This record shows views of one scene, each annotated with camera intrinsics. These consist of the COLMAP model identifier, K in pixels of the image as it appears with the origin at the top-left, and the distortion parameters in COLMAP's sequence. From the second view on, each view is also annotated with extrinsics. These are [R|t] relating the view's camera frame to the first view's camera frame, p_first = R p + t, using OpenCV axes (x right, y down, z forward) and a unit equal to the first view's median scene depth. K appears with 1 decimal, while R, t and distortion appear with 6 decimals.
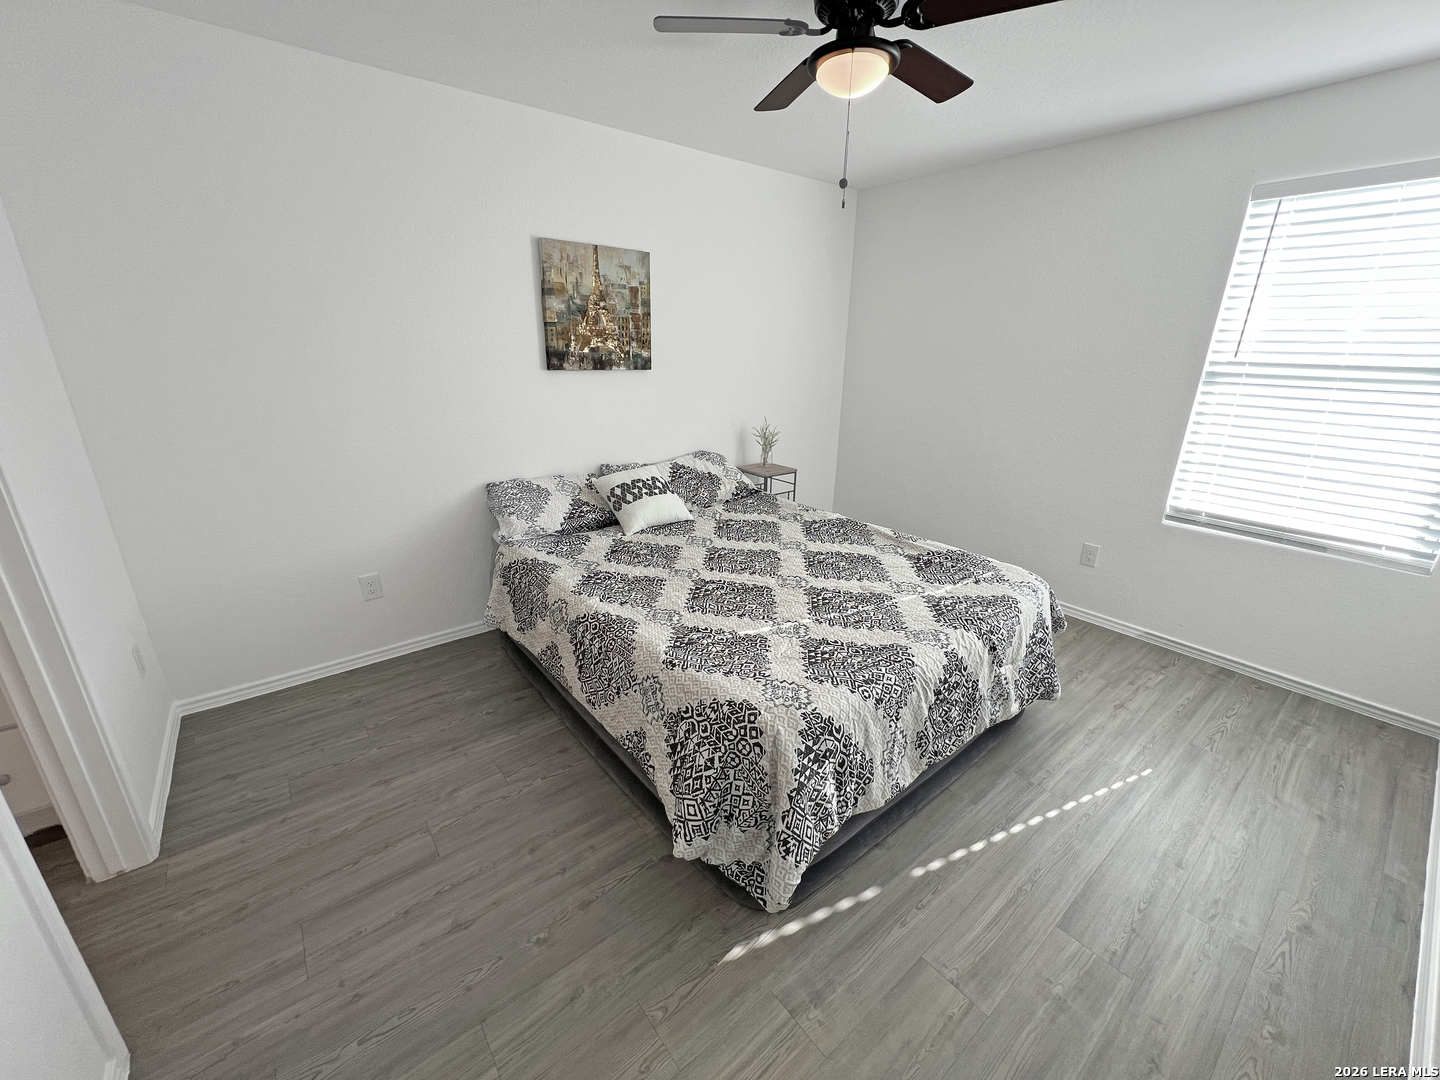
lens RADIAL K [[574.0, 0, 710.1], [0, 574.0, 543.9], [0, 0, 1]] dist [0.000308, 0.000494]
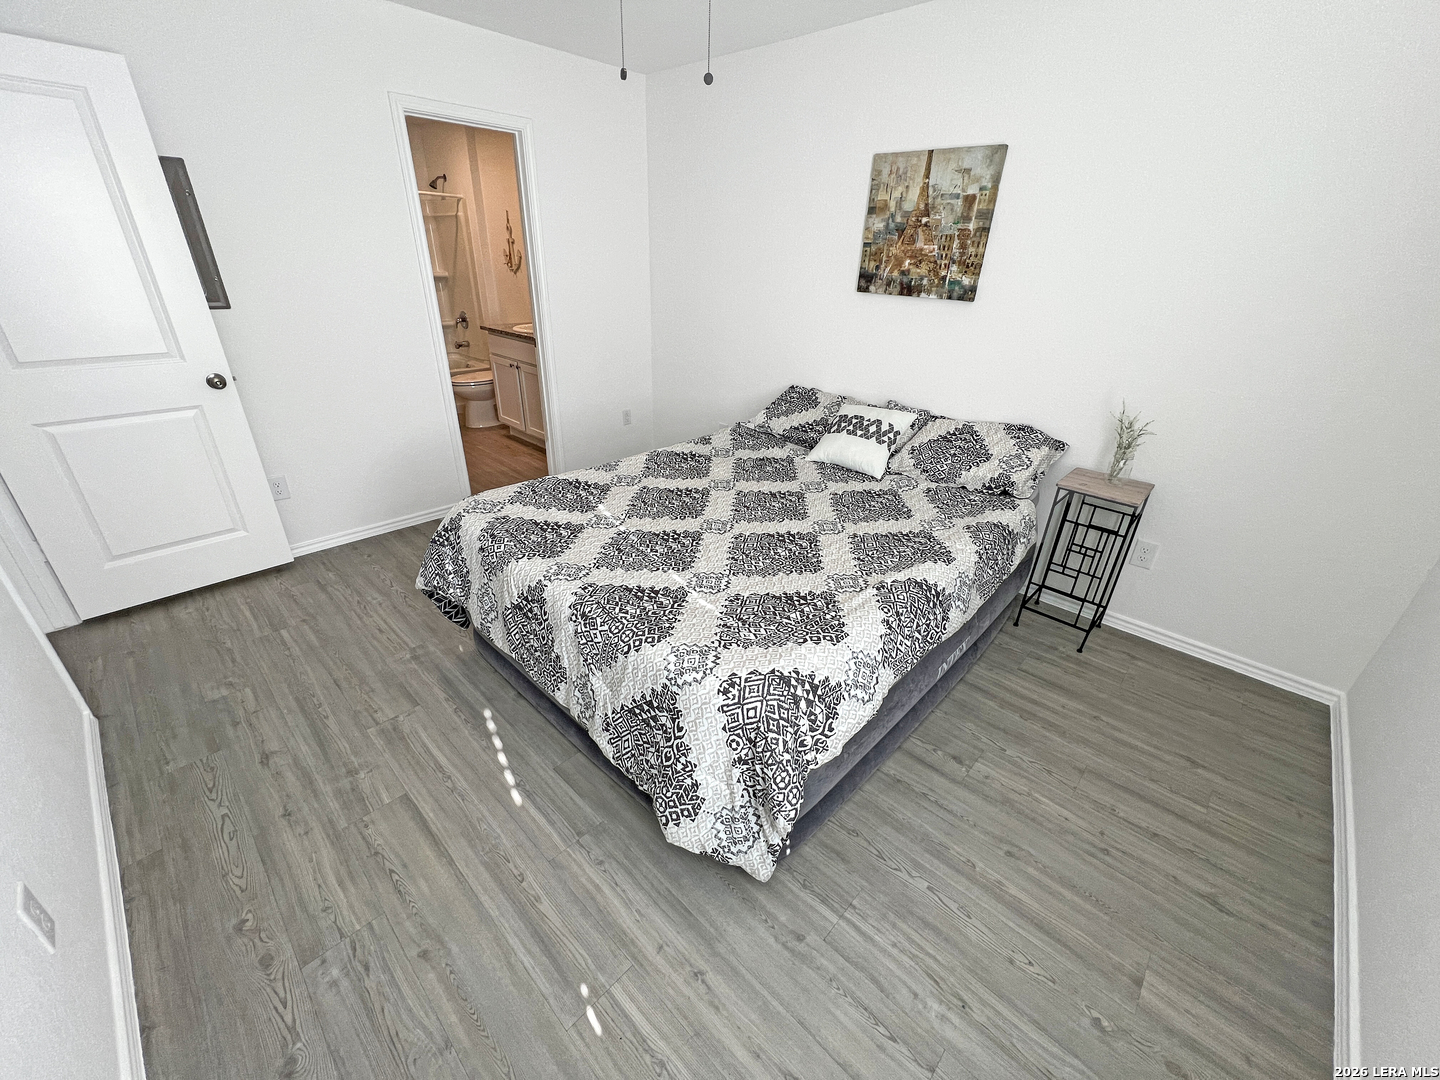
lens RADIAL K [[574.0, 0, 710.5], [0, 574.0, 537.7], [0, 0, 1]] dist [0.000308, 0.000494]
pose [[0.138305, 0.425978, -0.894100, 0.793241], [-0.357026, 0.863520, 0.356181, -0.195937], [0.923799, 0.269956, 0.271515, 0.599962]]
